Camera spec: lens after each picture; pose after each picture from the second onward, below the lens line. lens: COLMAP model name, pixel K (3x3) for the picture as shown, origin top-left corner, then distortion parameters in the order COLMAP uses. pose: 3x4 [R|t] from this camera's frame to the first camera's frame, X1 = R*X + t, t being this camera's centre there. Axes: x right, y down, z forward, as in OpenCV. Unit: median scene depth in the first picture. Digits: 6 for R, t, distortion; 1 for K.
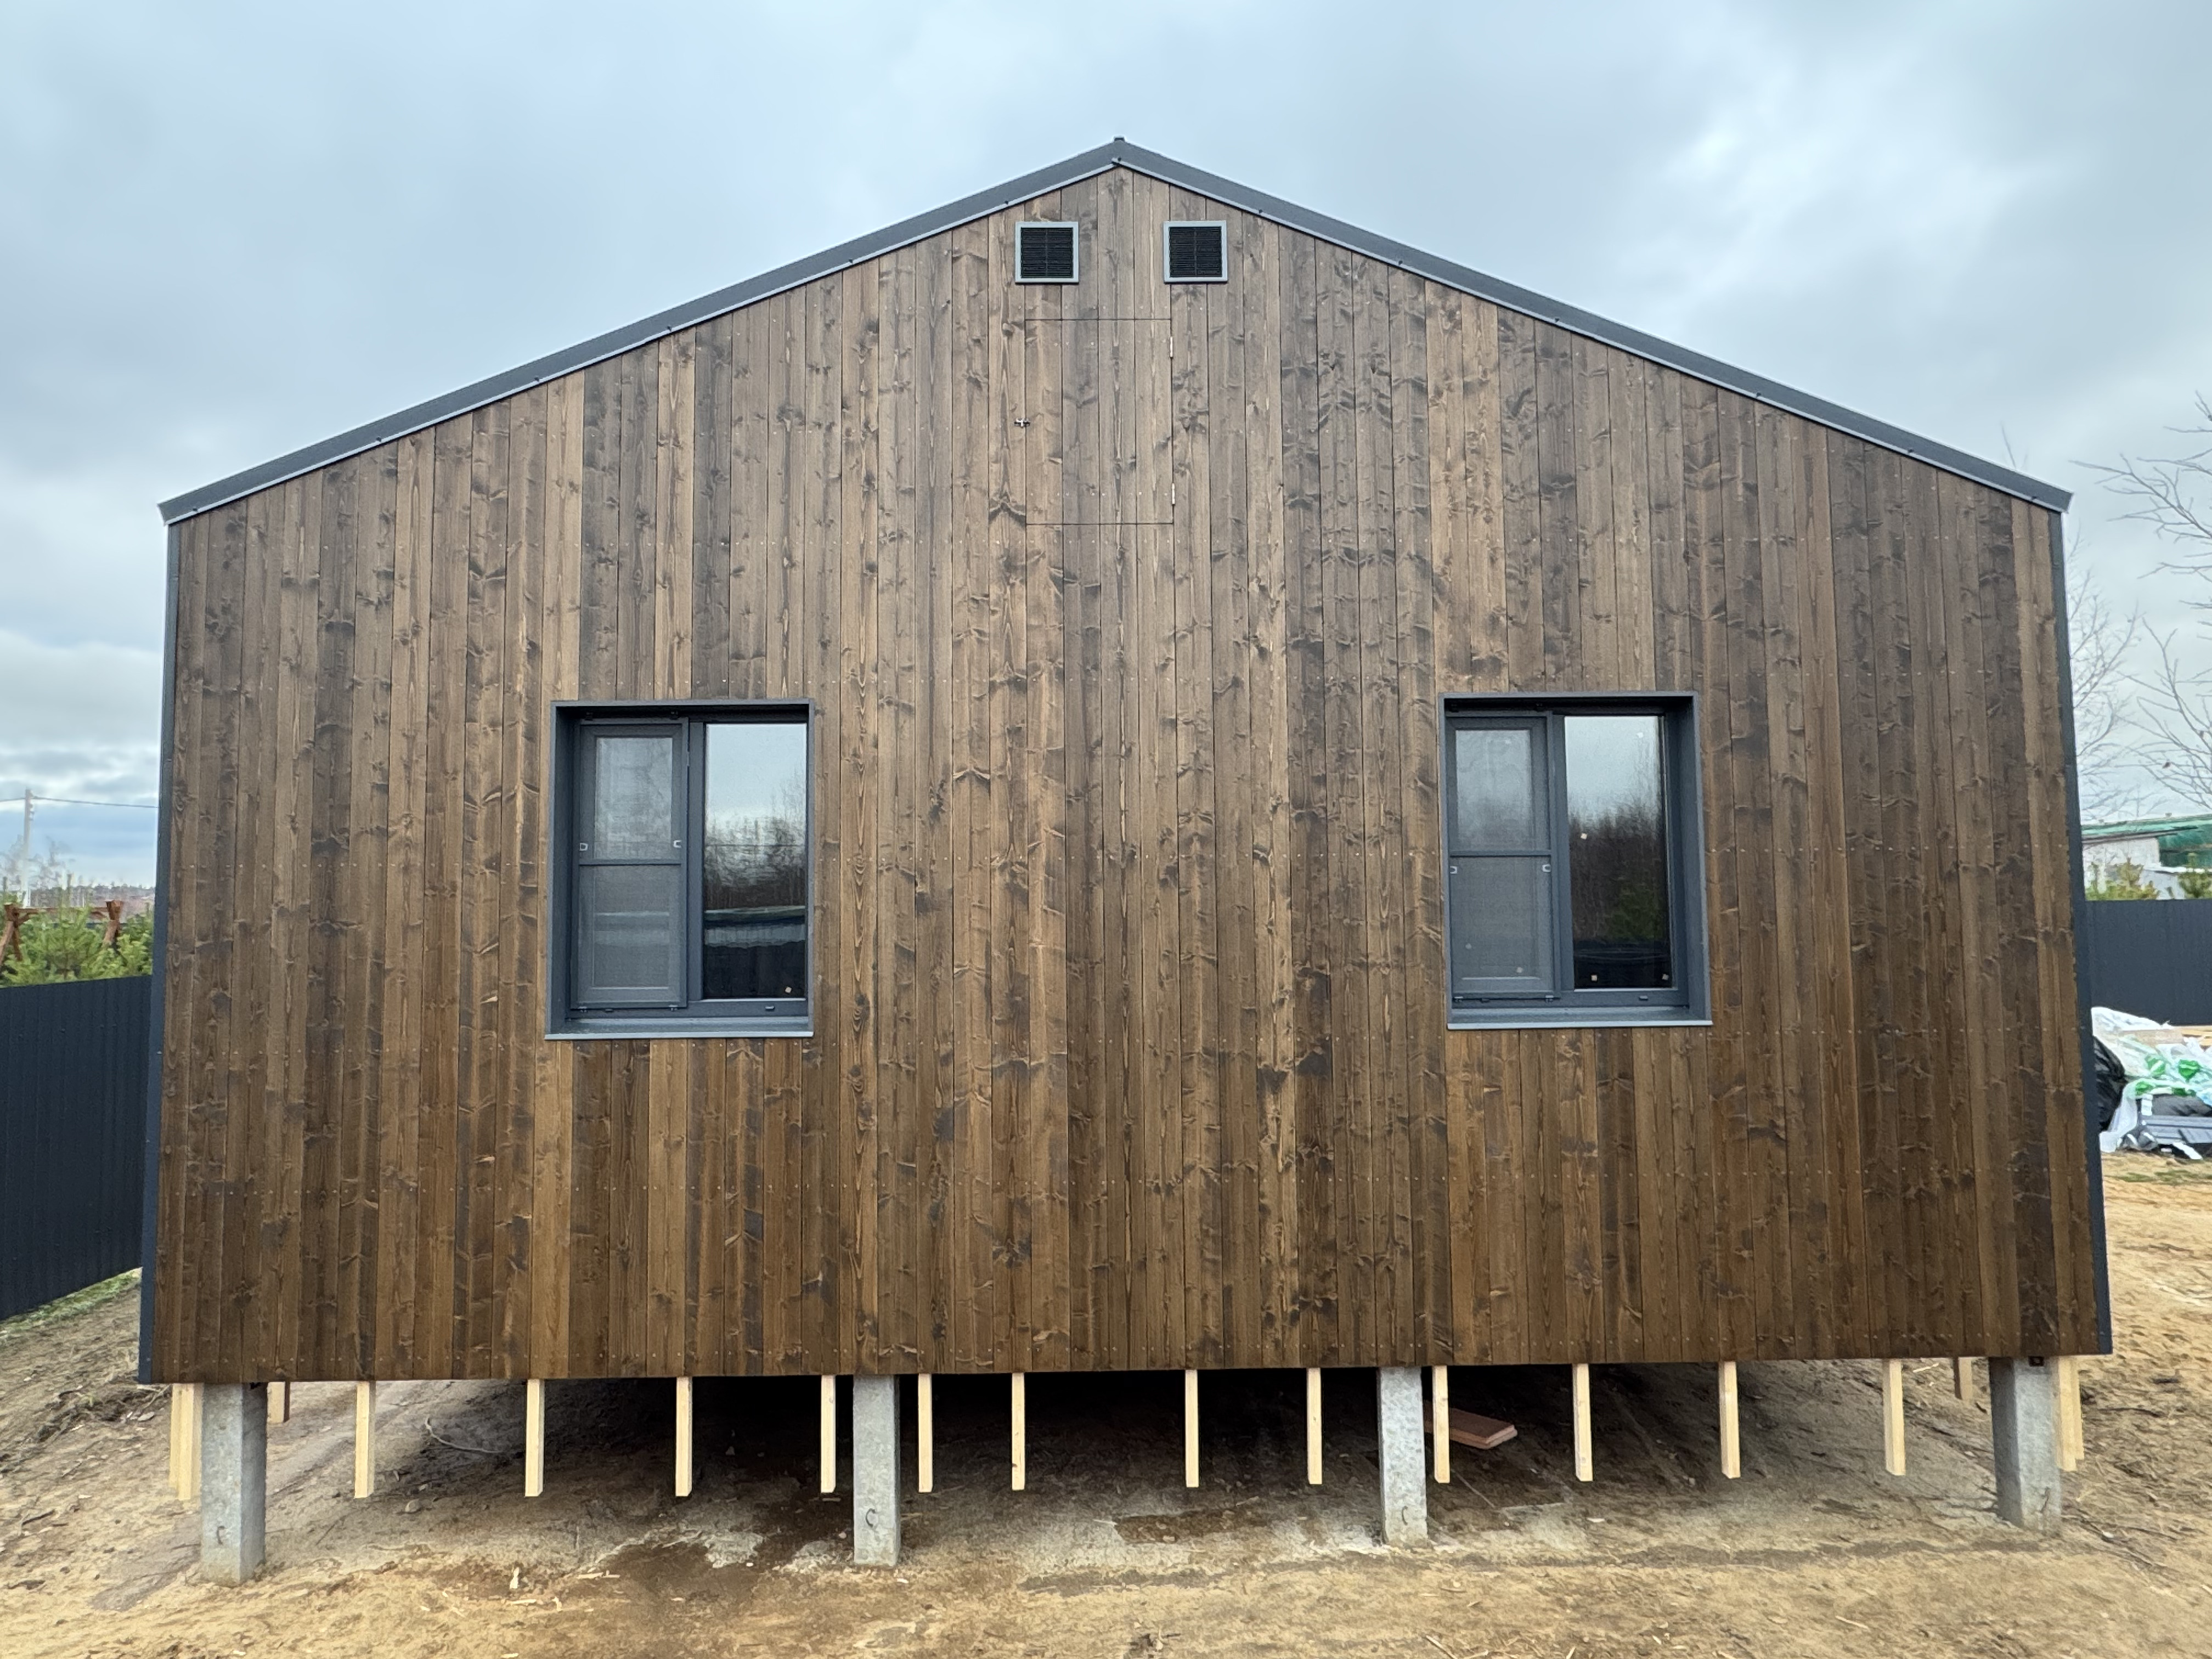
lens RADIAL K [[1294.3, 0, 1102.8], [0, 1294.3, 838.2], [0, 0, 1]] dist [-0.014627, 0.002113]
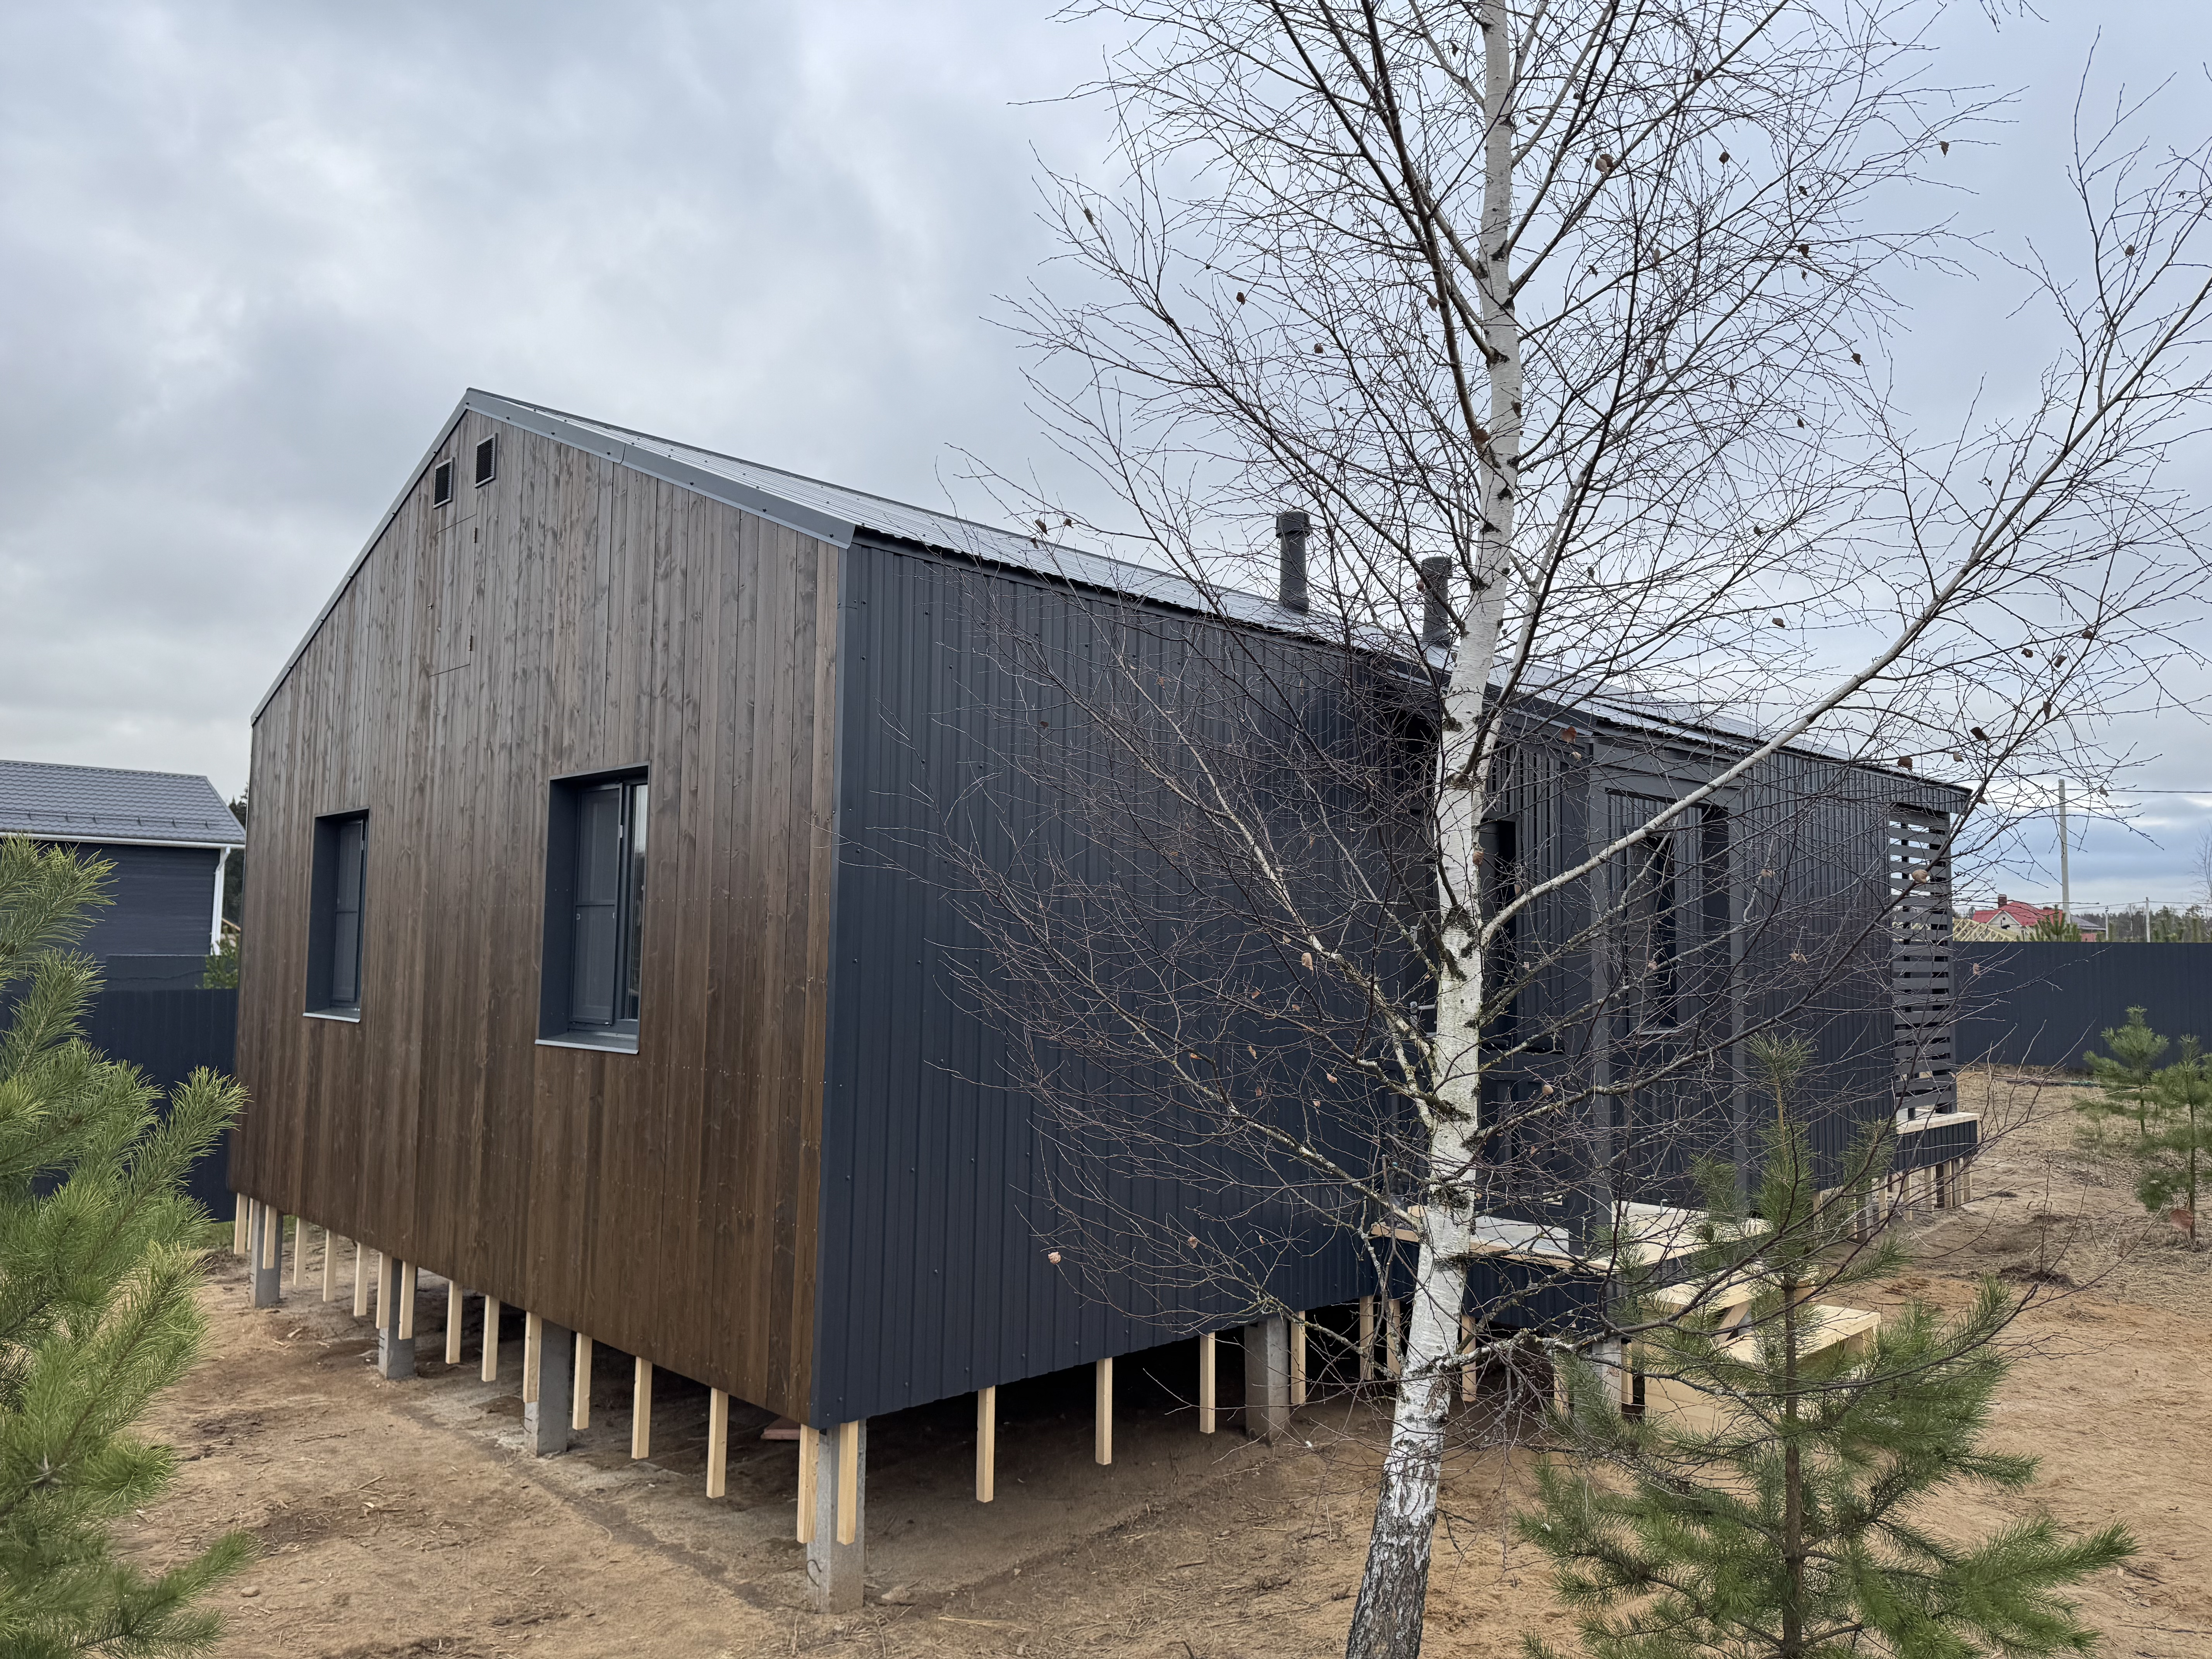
lens RADIAL K [[1557.0, 0, 1113.5], [0, 1557.0, 835.6], [0, 0, 1]] dist [0.057621, -0.065886]
pose [[0.687612, -0.033255, -0.725316, 1.775458], [0.028514, 0.999417, -0.018791, -0.010798], [0.725518, -0.007761, 0.688159, 0.353743]]
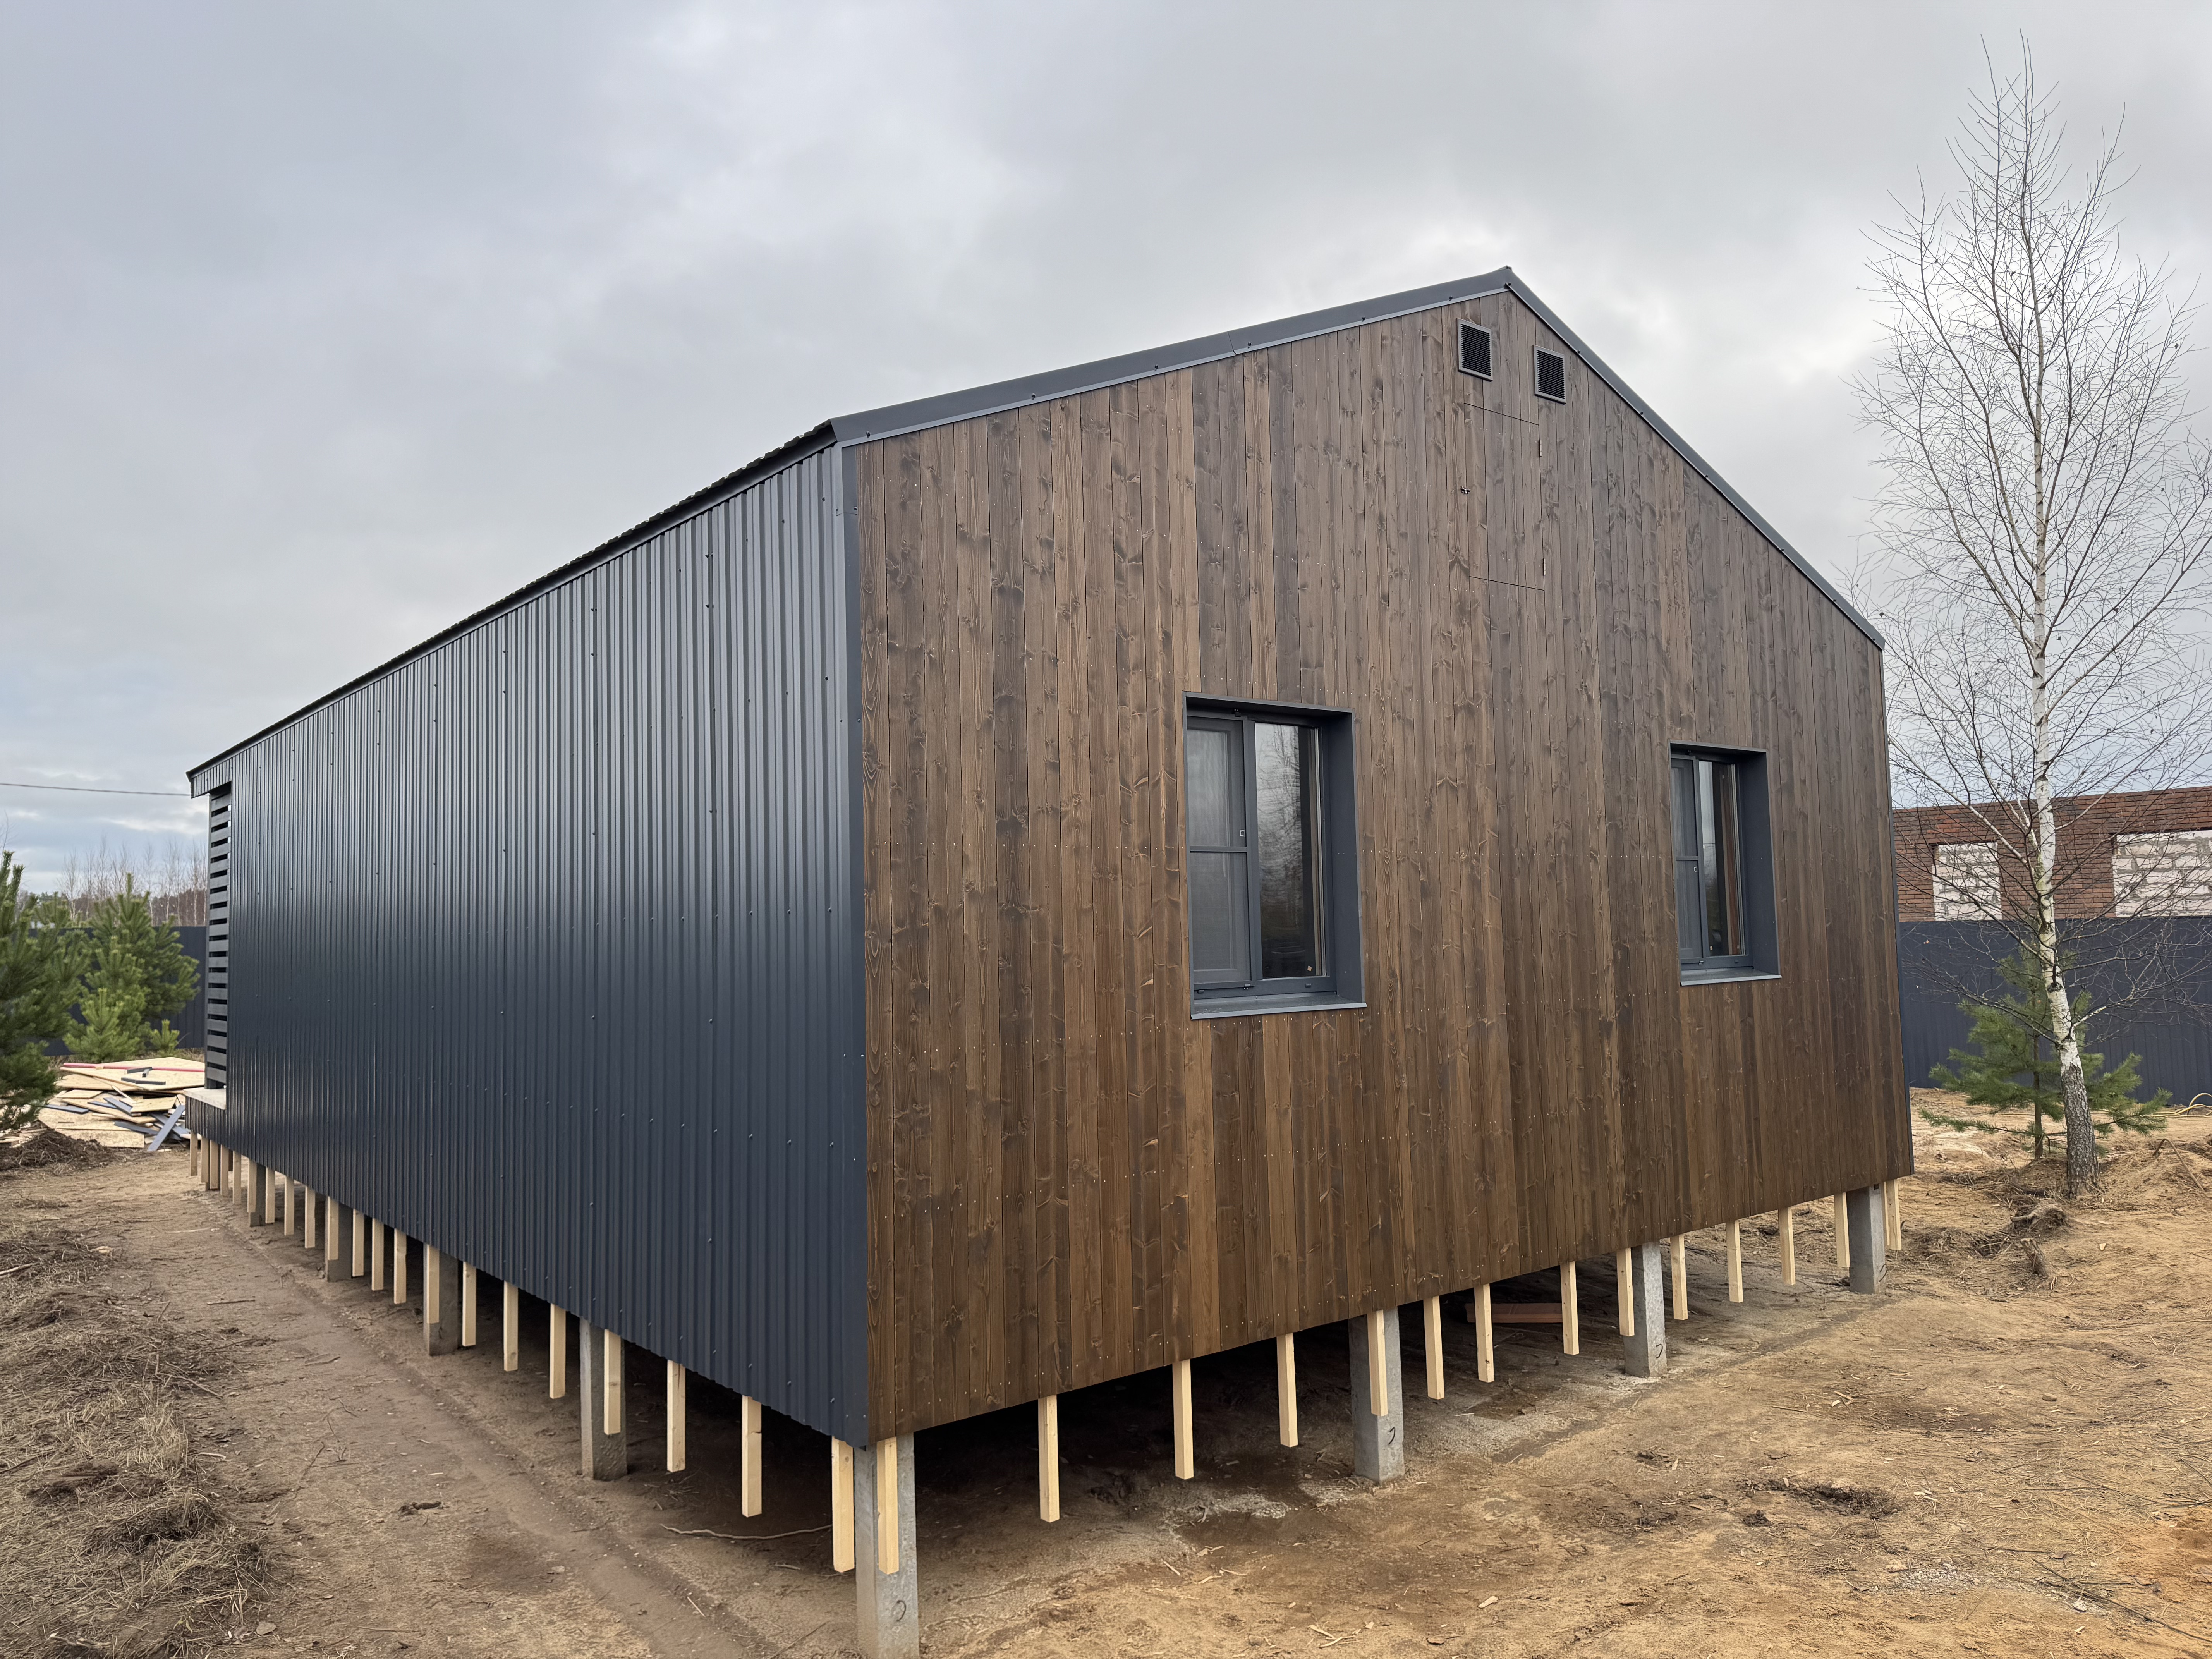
lens RADIAL K [[1557.0, 0, 1097.4], [0, 1557.0, 806.0], [0, 0, 1]] dist [0.057621, -0.065886]
pose [[0.789982, 0.039881, 0.611832, -1.241166], [-0.026023, 0.999164, -0.031529, 0.026352], [-0.612578, 0.008986, 0.790359, 0.064978]]
